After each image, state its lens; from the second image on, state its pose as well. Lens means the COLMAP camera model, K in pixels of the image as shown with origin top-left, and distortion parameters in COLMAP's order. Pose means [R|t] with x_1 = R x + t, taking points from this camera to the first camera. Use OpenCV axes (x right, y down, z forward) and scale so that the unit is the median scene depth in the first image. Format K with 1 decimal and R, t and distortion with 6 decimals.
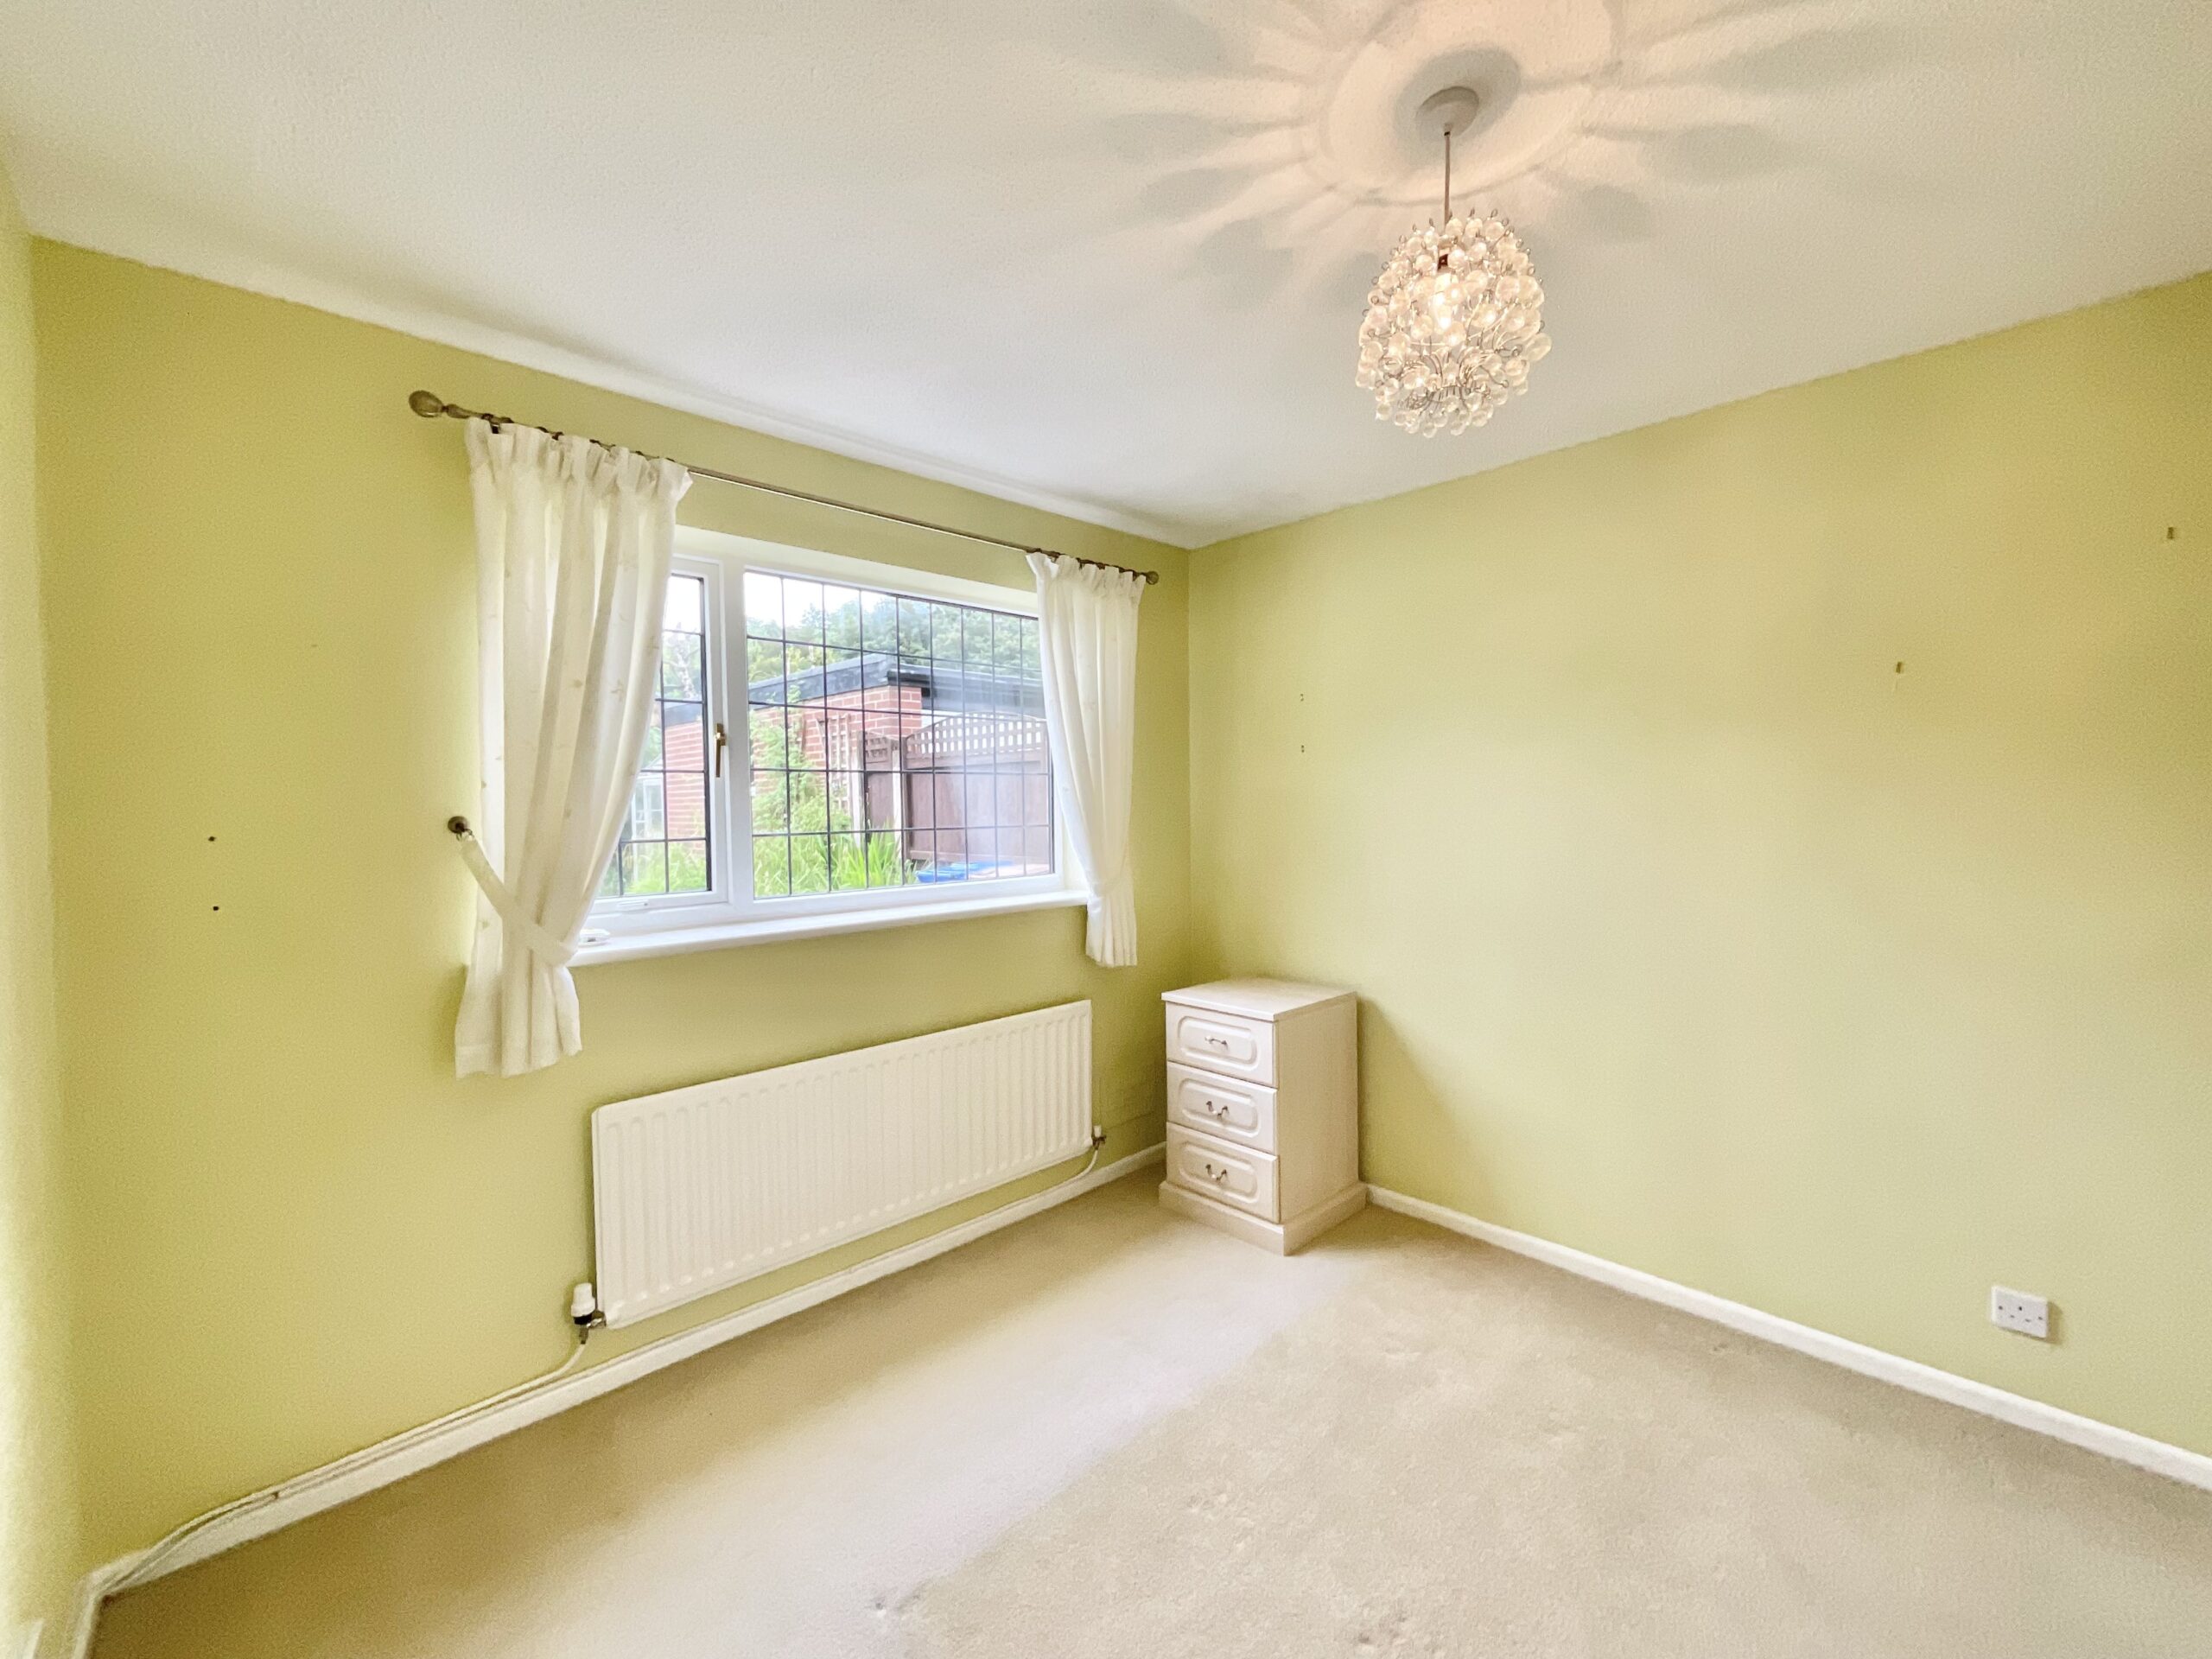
lens RADIAL K [[901.5, 0, 1109.8], [0, 901.5, 833.9], [0, 0, 1]] dist [-0.005261, 0.003105]
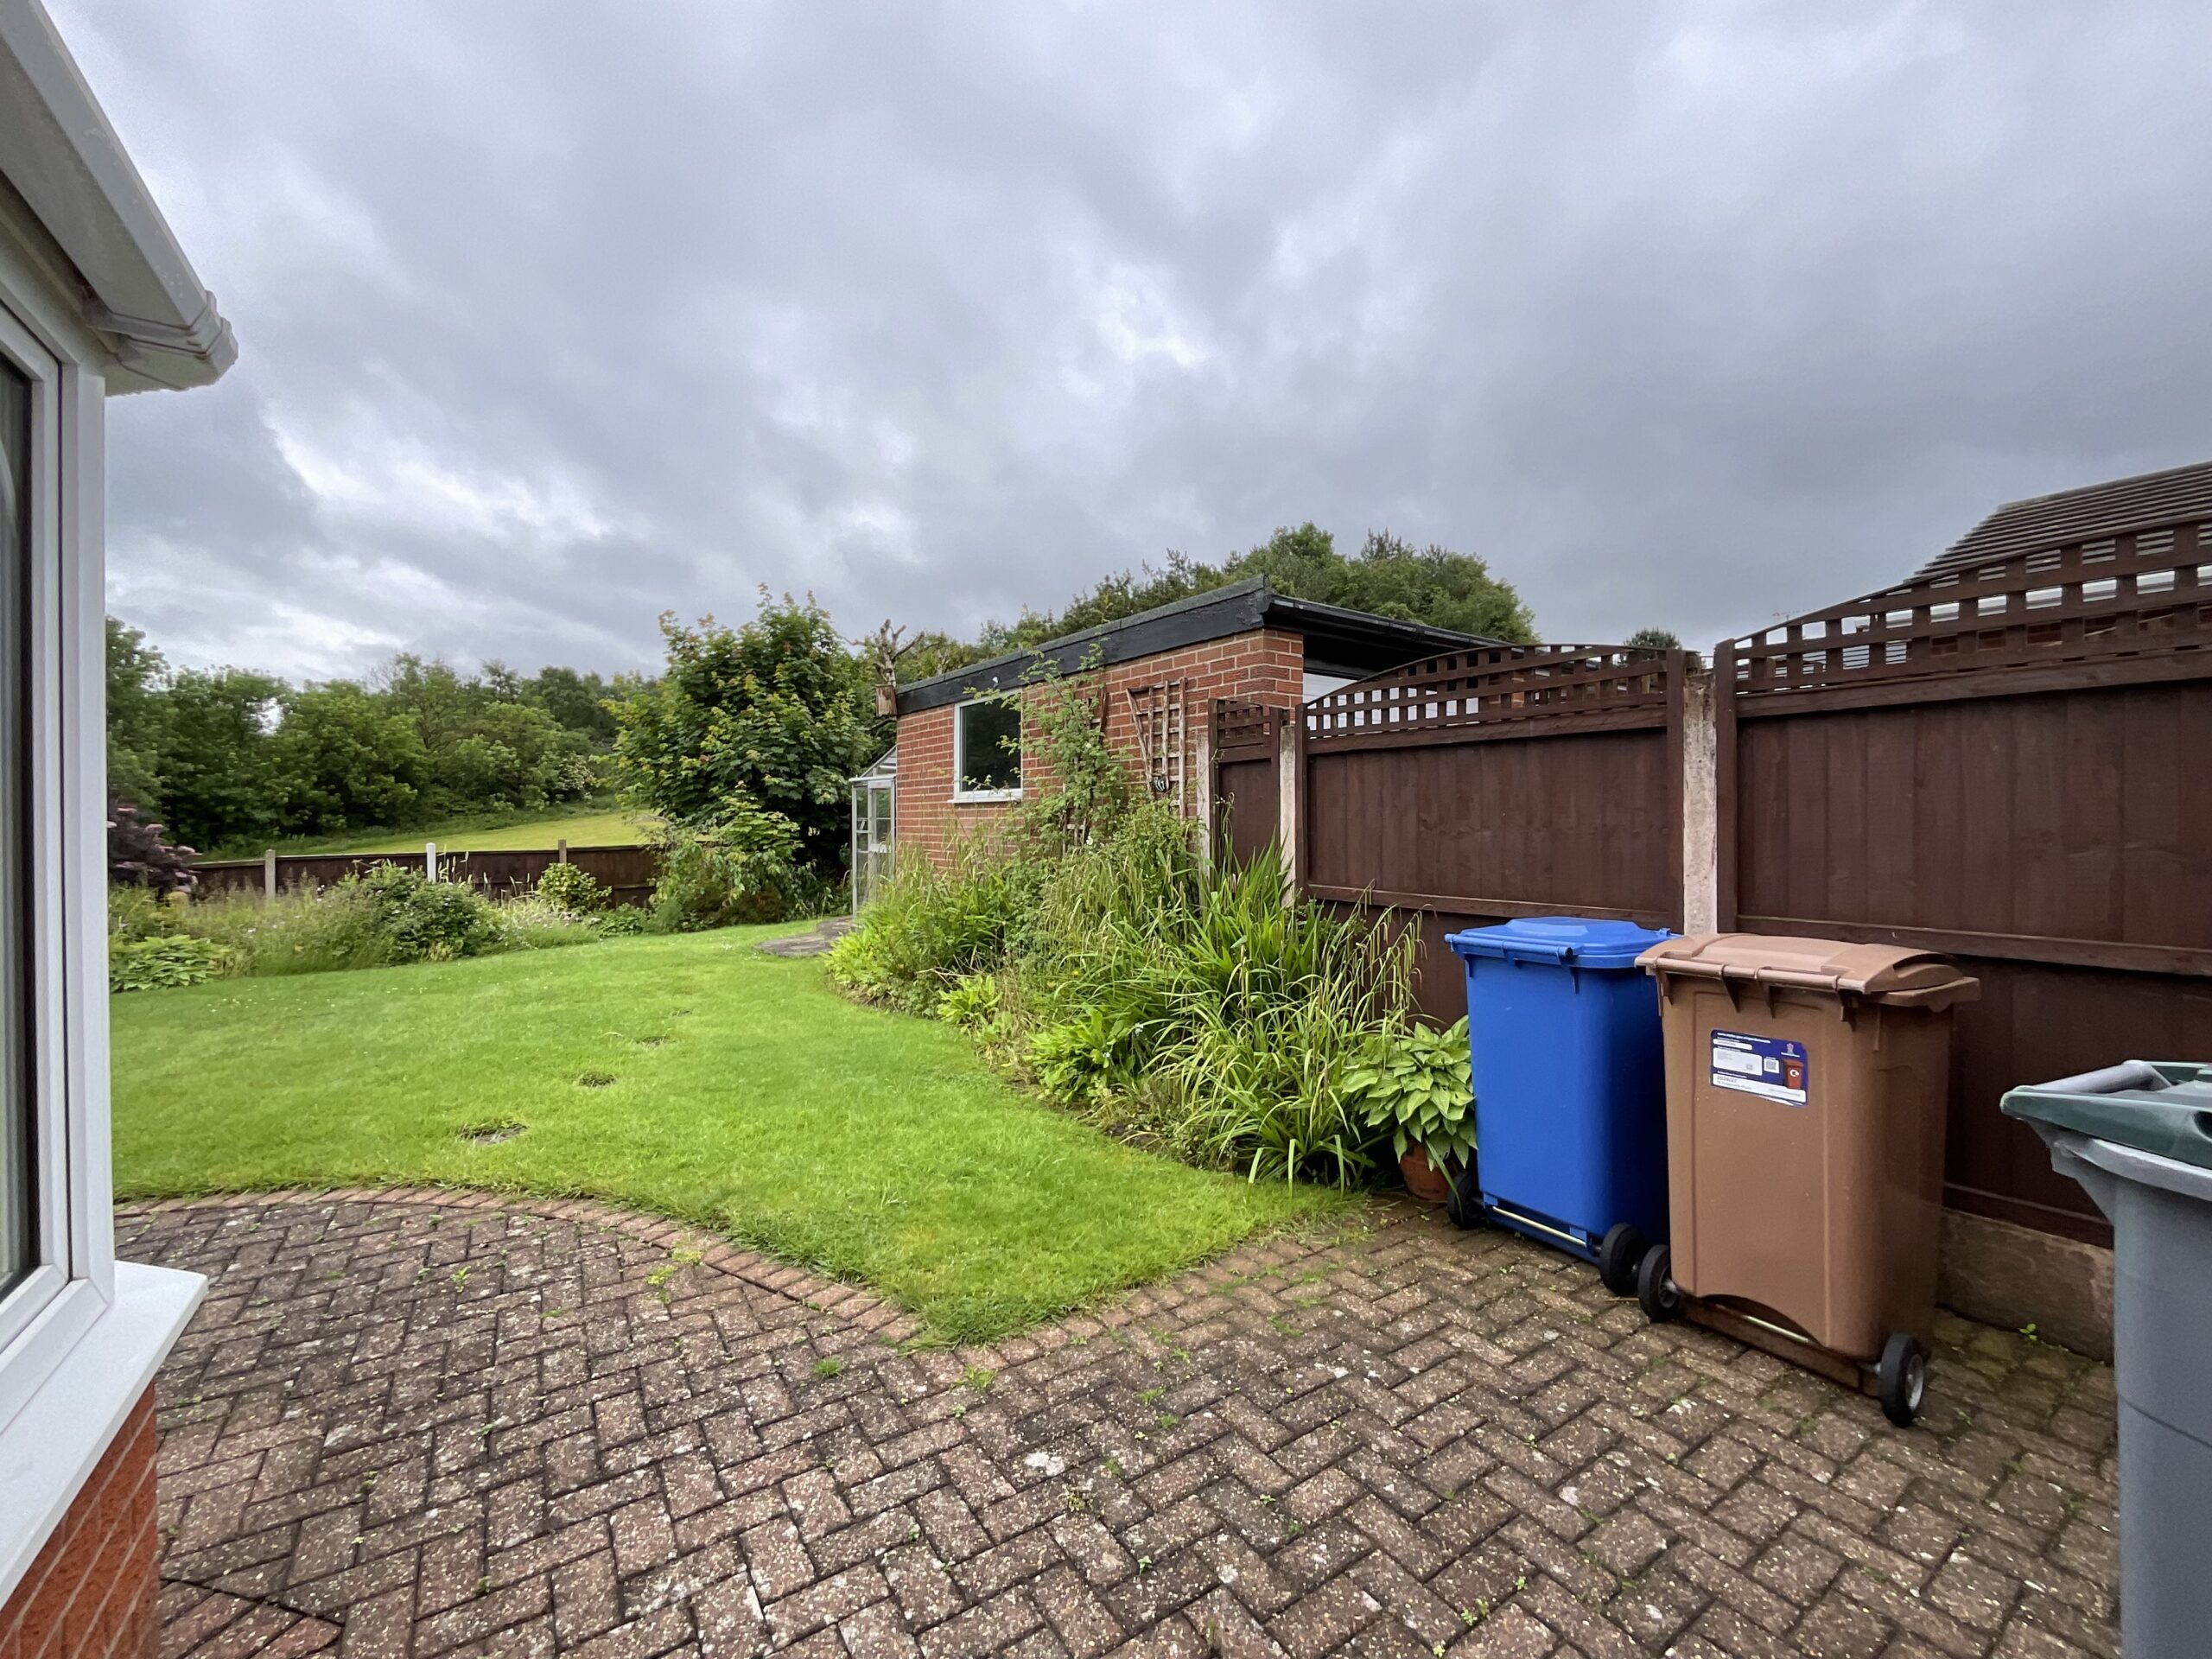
lens RADIAL K [[901.5, 0, 1107.9], [0, 901.5, 838.3], [0, 0, 1]] dist [-0.005261, 0.003105]
pose [[0.985735, -0.006314, -0.168188, -0.554541], [0.007195, 0.999963, 0.004627, -0.035268], [0.168153, -0.005771, 0.985744, 0.742156]]
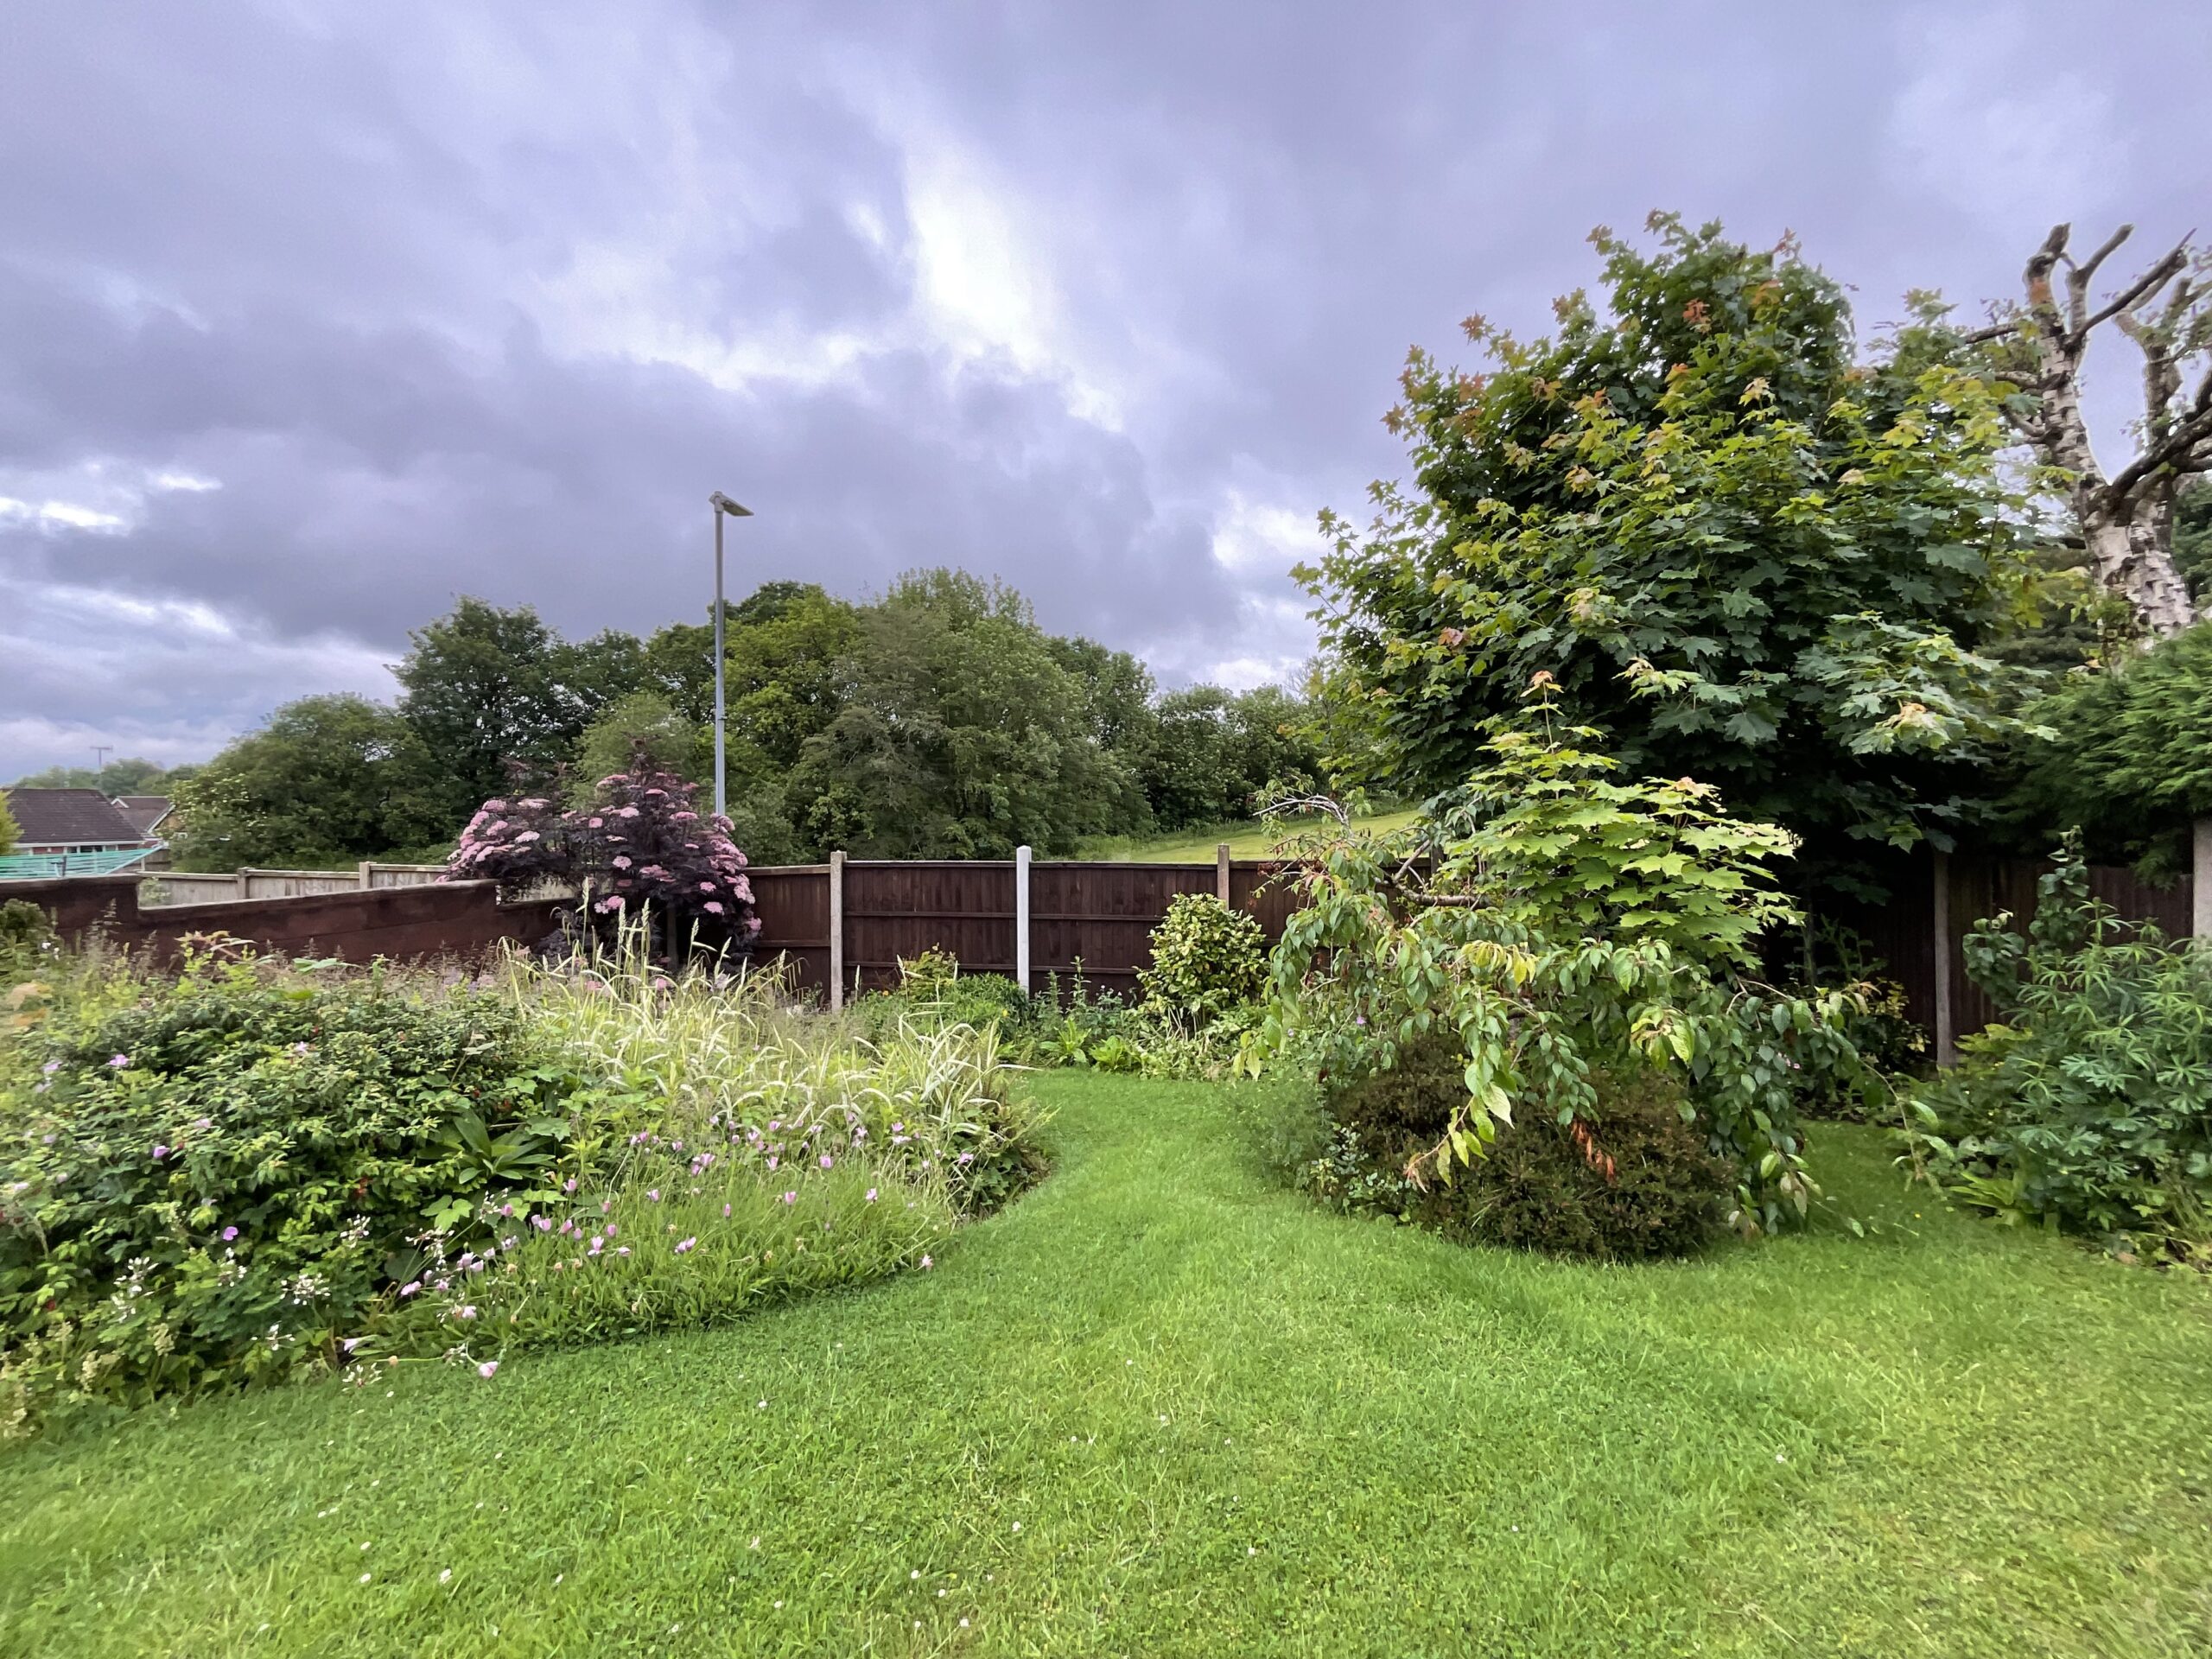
lens RADIAL K [[901.5, 0, 1097.8], [0, 901.5, 818.5], [0, 0, 1]] dist [-0.005261, 0.003105]
pose [[0.453056, 0.002827, -0.891478, -2.125587], [-0.011124, 0.999935, -0.002482, -0.092680], [0.891413, 0.011041, 0.453058, 3.489942]]
